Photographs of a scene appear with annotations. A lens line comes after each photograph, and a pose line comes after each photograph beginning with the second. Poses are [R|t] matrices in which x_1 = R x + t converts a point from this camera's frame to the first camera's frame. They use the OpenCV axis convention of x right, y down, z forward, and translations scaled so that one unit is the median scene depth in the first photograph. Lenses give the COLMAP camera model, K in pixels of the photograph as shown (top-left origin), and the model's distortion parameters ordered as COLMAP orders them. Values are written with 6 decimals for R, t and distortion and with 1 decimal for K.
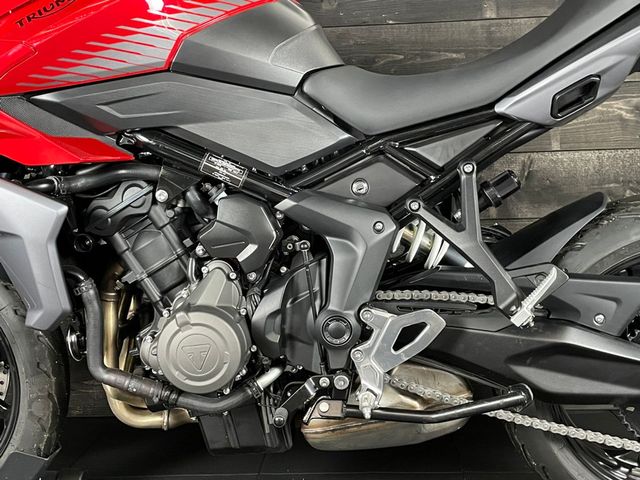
lens RADIAL K [[769.4, 0, 320.0], [0, 769.4, 240.0], [0, 0, 1]] dist [0.083820, -0.012146]
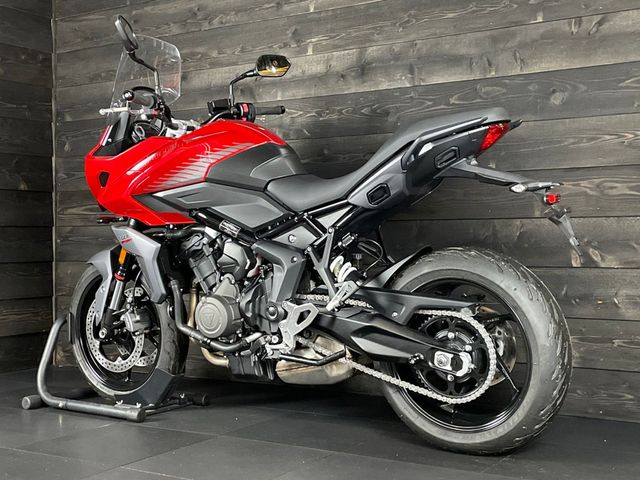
lens RADIAL K [[910.8, 0, 320.0], [0, 910.8, 240.0], [0, 0, 1]] dist [0.124889, -0.011432]
pose [[0.867384, 0.025596, -0.496980, 1.252772], [-0.058539, 0.996991, -0.050820, 0.045719], [0.494184, 0.073173, 0.866272, -0.939099]]
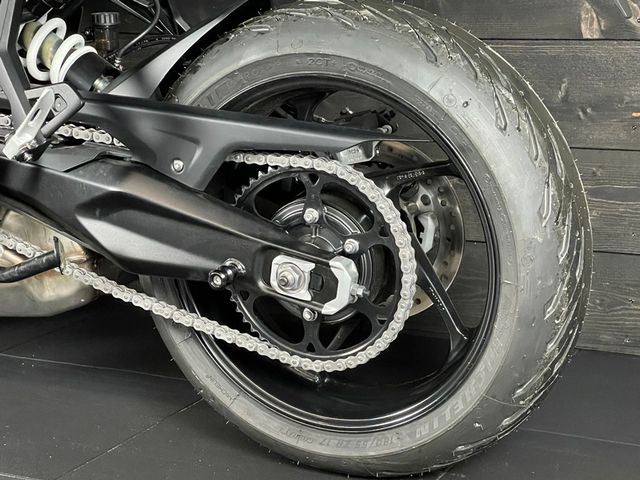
lens RADIAL K [[1373.0, 0, 320.0], [0, 1373.0, 240.0], [0, 0, 1]] dist [0.121245, 0.266348]
pose [[0.918578, 0.097727, -0.382966, 0.990577], [-0.052498, 0.990532, 0.126847, -0.002366], [0.391737, -0.096414, 0.915012, -0.162797]]
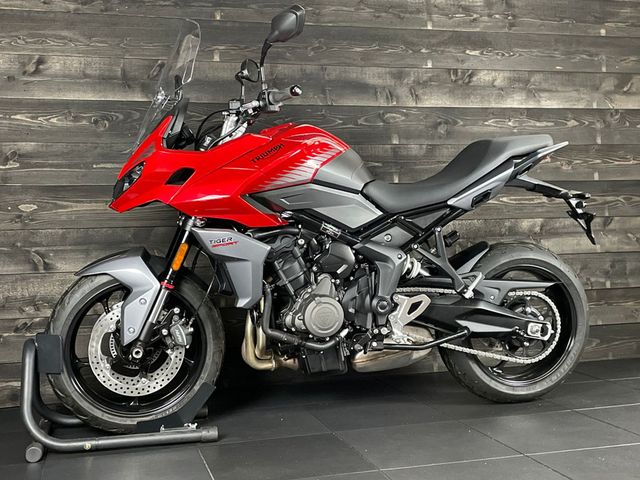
lens RADIAL K [[809.6, 0, 320.0], [0, 809.6, 240.0], [0, 0, 1]] dist [0.119696, -0.021484]
pose [[0.948011, 0.001358, 0.318233, -0.835843], [0.024353, 0.996749, -0.076803, 0.103292], [-0.317303, 0.080560, 0.944896, -1.038990]]
